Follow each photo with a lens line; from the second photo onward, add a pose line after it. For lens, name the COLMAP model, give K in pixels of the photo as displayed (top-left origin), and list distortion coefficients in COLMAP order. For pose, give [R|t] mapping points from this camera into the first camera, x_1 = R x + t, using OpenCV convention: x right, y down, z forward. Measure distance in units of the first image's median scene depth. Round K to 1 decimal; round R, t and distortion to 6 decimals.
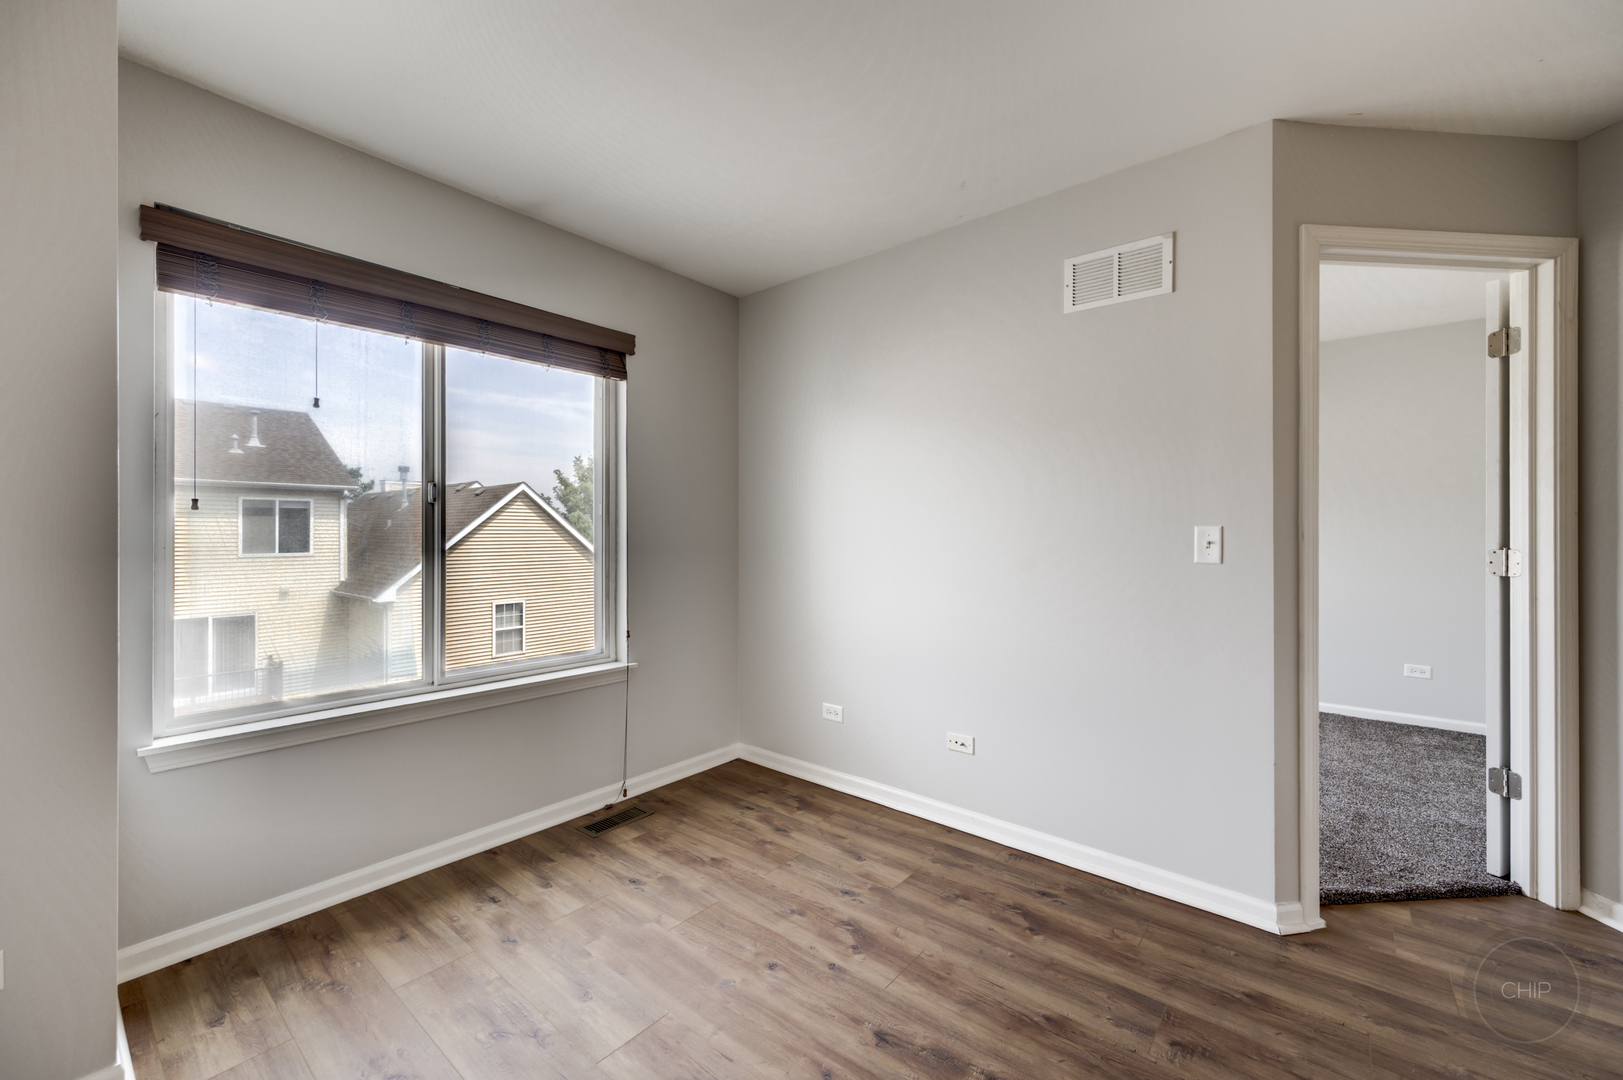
lens RADIAL K [[698.8, 0, 855.3], [0, 698.8, 524.5], [0, 0, 1]] dist [0.001304, -0.000026]
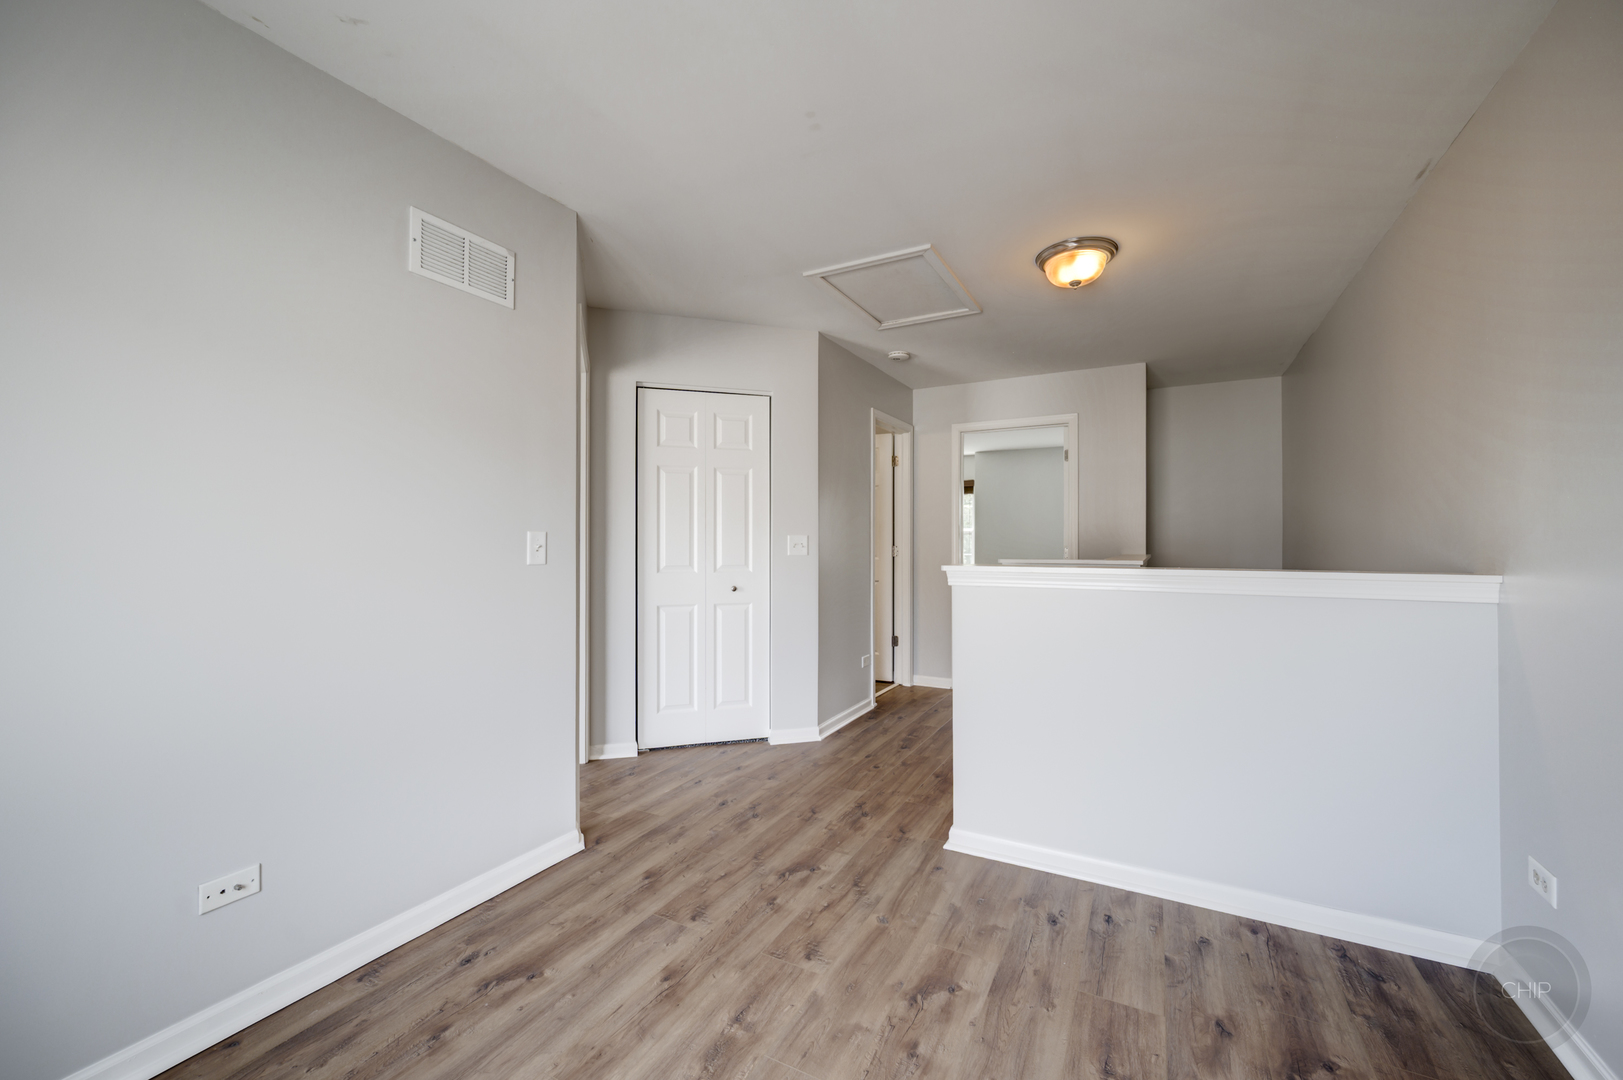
lens RADIAL K [[640.4, 0, 814.4], [0, 640.4, 536.0], [0, 0, 1]] dist [0.002148, -0.000027]
pose [[-0.174306, -0.003881, 0.984684, -0.688382], [-0.006669, 0.999974, 0.002761, 0.003625], [-0.984669, -0.006085, -0.174327, 0.862967]]
